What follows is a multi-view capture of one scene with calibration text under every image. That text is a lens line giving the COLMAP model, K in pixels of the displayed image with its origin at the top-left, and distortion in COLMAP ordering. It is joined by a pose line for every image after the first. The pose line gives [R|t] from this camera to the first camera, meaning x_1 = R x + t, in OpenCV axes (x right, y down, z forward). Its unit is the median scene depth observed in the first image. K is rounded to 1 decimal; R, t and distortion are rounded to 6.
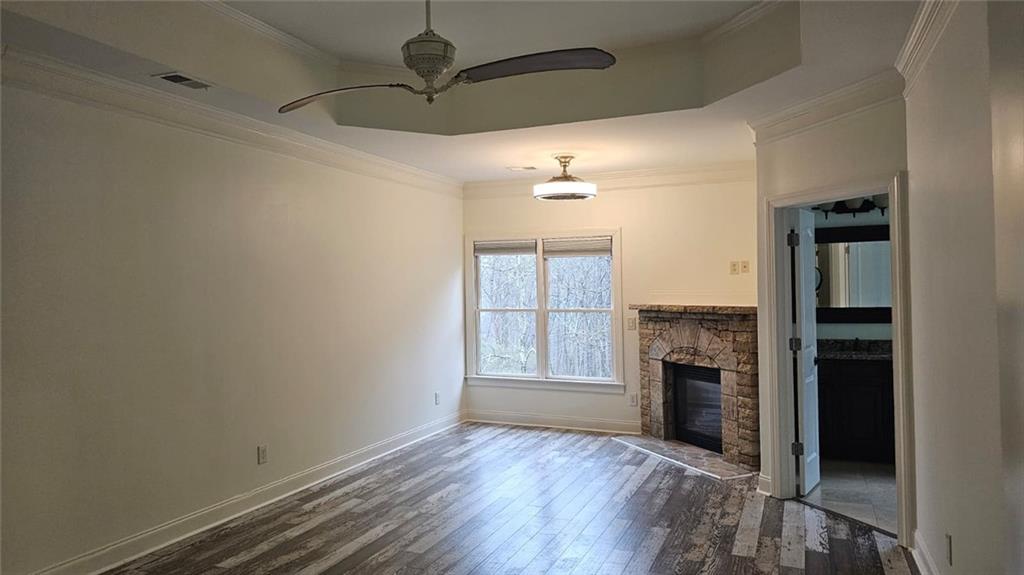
lens RADIAL K [[693.1, 0, 514.2], [0, 693.1, 286.9], [0, 0, 1]] dist [0.076018, -0.000836]
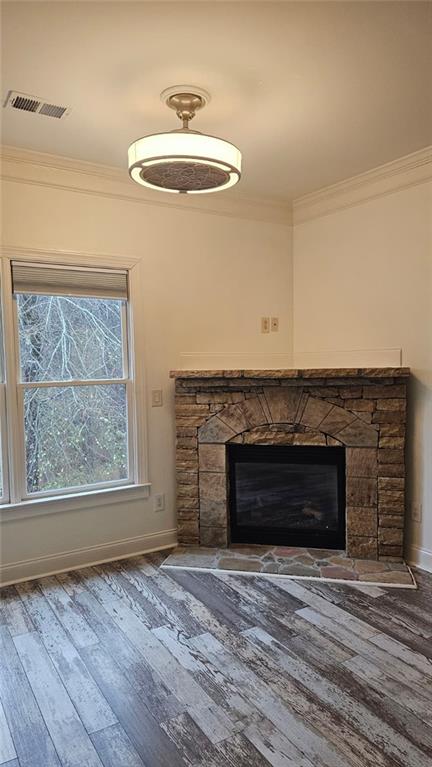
lens RADIAL K [[519.2, 0, 216.9], [0, 519.2, 389.6], [0, 0, 1]] dist [0.076018, -0.000836]
pose [[0.576952, -0.048995, 0.815307, -0.253537], [0.002725, 0.998309, 0.058064, 0.014875], [-0.816774, -0.031278, 0.576110, 0.706540]]
